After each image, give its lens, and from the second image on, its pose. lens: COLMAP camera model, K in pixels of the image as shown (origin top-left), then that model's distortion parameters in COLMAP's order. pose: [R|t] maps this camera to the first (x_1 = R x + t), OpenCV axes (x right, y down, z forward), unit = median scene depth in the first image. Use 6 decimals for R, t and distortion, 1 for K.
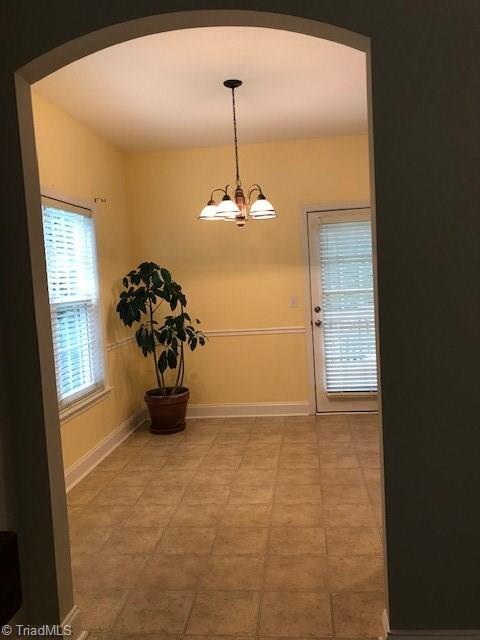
lens RADIAL K [[524.5, 0, 251.6], [0, 524.5, 326.6], [0, 0, 1]] dist [0.011831, -0.003092]
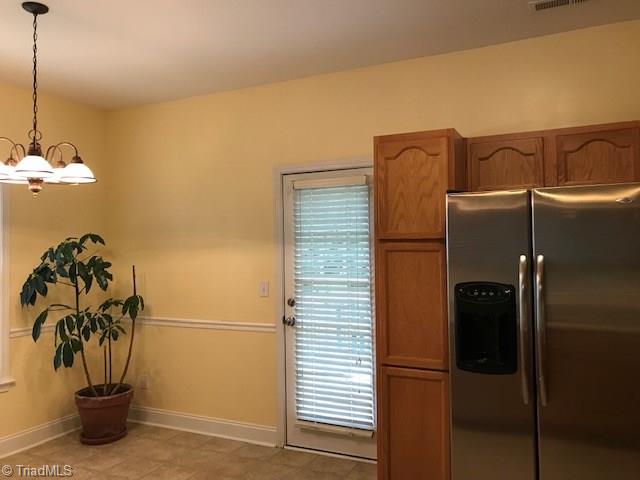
lens RADIAL K [[524.5, 0, 312.5], [0, 524.5, 237.0], [0, 0, 1]] dist [0.011831, -0.003092]
pose [[0.935457, 0.031280, -0.352053, 0.413991], [-0.067633, 0.993511, -0.091438, -0.059464], [0.346909, 0.109346, 0.931503, 0.309553]]
